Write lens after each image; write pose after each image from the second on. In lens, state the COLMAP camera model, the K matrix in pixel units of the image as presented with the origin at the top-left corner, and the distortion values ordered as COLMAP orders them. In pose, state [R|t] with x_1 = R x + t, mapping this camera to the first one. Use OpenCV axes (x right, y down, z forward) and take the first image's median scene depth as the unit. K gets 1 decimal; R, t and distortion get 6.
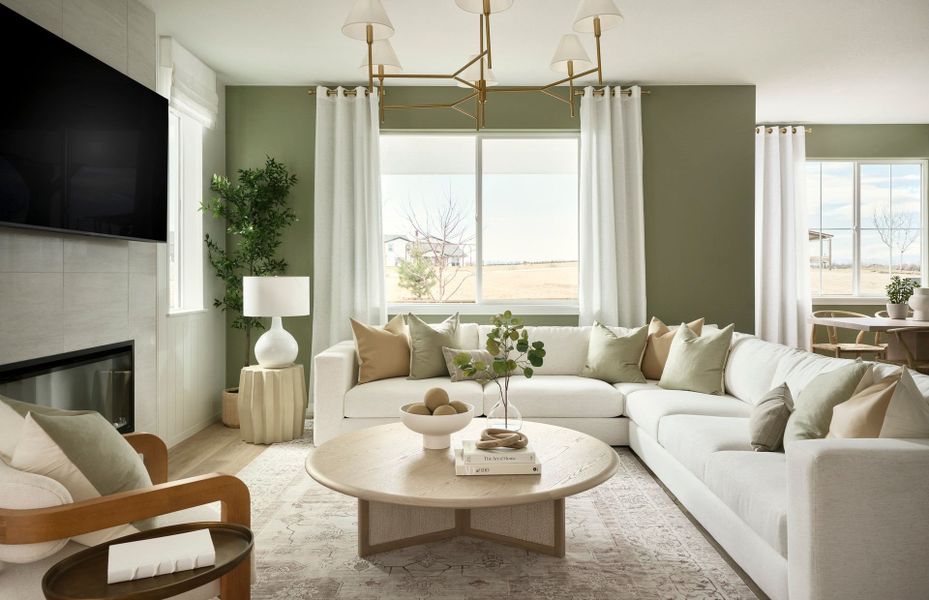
lens RADIAL K [[666.5, 0, 464.5], [0, 666.5, 300.0], [0, 0, 1]] dist [-0.002020, -0.001035]
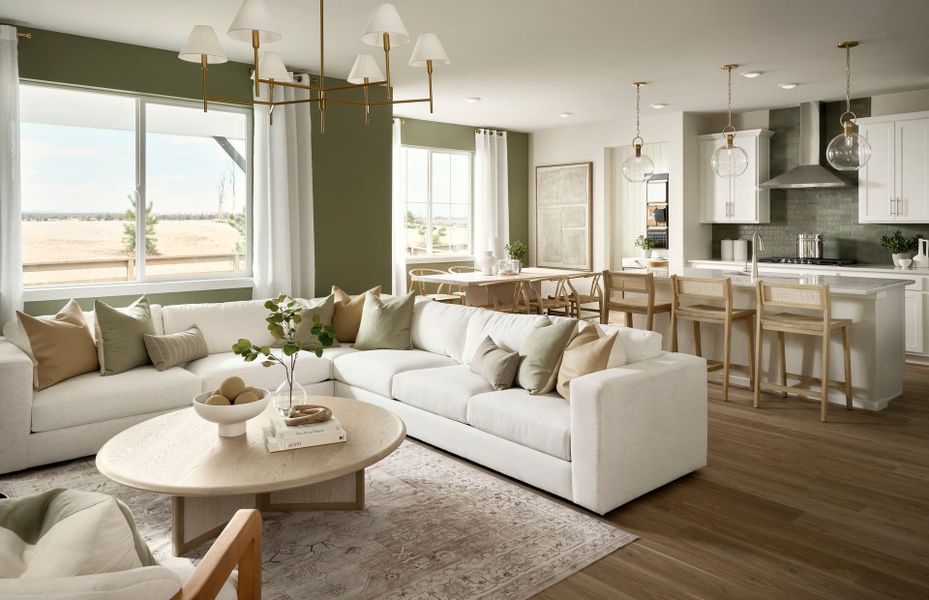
lens RADIAL K [[671.5, 0, 451.2], [0, 671.5, 249.9], [0, 0, 1]] dist [0.004888, 0.003221]
pose [[0.750754, -0.026616, 0.660045, -0.425918], [0.024644, 0.999621, 0.012279, -0.061023], [-0.660122, 0.007048, 0.751125, 0.036164]]
